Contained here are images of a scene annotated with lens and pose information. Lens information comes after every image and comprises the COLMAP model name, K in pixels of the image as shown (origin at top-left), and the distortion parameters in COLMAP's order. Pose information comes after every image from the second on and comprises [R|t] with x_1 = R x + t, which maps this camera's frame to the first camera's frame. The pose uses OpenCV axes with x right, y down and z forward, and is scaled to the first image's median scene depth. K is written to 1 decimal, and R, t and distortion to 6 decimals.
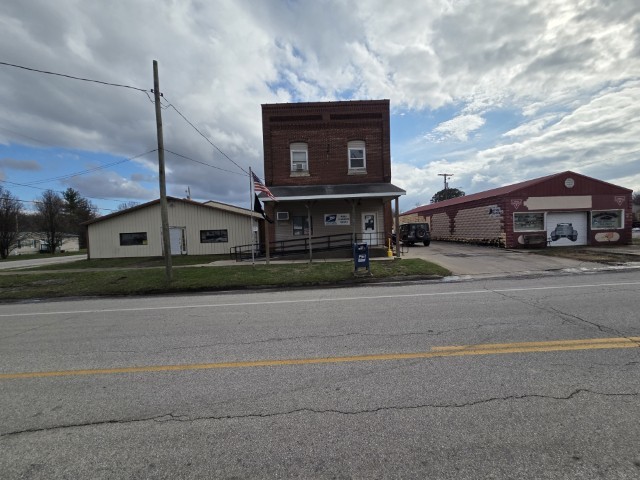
lens RADIAL K [[262.5, 0, 319.4], [0, 262.5, 240.3], [0, 0, 1]] dist [0.002384, -0.000738]
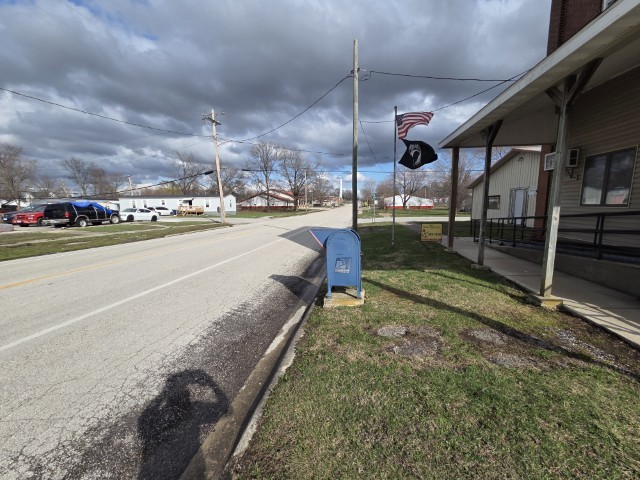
lens RADIAL K [[262.5, 0, 319.4], [0, 262.5, 240.3], [0, 0, 1]] dist [0.002384, -0.000738]
pose [[-0.172676, 0.169239, -0.970330, 0.375123], [-0.014616, 0.984580, 0.174326, -0.029143], [0.984870, 0.044284, -0.167539, 0.675557]]
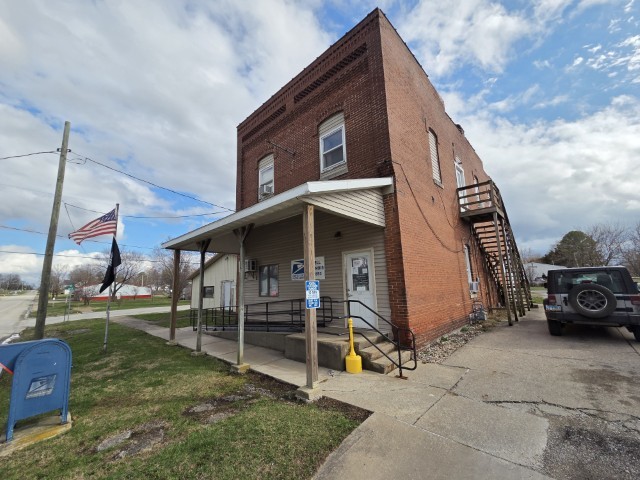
lens RADIAL K [[262.5, 0, 319.4], [0, 262.5, 240.3], [0, 0, 1]] dist [0.002384, -0.000738]
pose [[0.714032, -0.106672, -0.691939, 0.461410], [-0.014270, 0.985902, -0.166716, -0.048767], [0.699968, 0.128914, 0.702443, 0.643461]]
